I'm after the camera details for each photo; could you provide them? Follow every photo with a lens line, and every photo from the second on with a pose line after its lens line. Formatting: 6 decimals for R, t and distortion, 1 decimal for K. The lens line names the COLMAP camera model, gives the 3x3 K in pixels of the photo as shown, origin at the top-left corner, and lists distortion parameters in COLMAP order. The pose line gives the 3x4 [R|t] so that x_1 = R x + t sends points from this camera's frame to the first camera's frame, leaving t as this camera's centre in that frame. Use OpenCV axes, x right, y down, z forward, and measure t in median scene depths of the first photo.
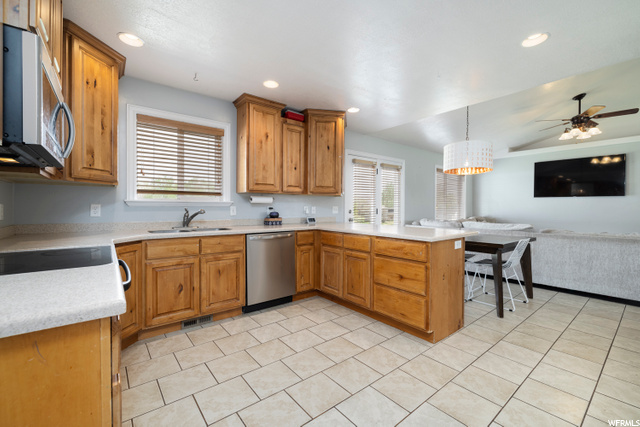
lens RADIAL K [[272.1, 0, 320.0], [0, 272.1, 213.5], [0, 0, 1]] dist [0.002544, 0.000281]
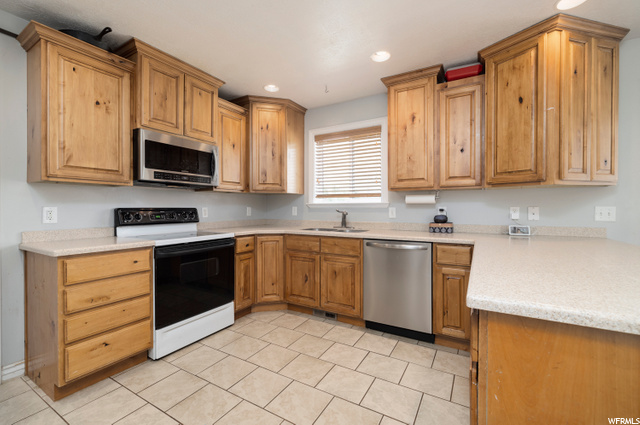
lens RADIAL K [[275.8, 0, 320.0], [0, 275.8, 212.5], [0, 0, 1]] dist [0.000268, 0.000118]
pose [[0.359137, 0.010356, -0.933227, 0.482080], [-0.019053, 0.999811, 0.003762, -0.010110], [0.933090, 0.016430, 0.359266, 0.499625]]
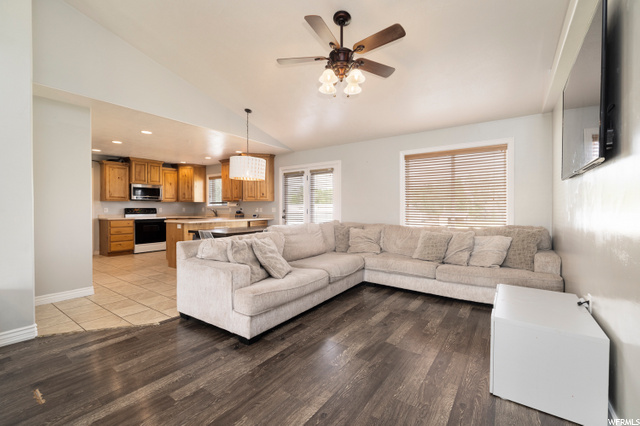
lens RADIAL K [[272.1, 0, 320.0], [0, 272.1, 213.0], [0, 0, 1]] dist [0.002544, 0.000281]
pose [[0.282804, 0.010845, -0.959116, 2.260887], [-0.020347, 0.999779, 0.005305, -0.012692], [0.958962, 0.018015, 0.282963, 1.181581]]
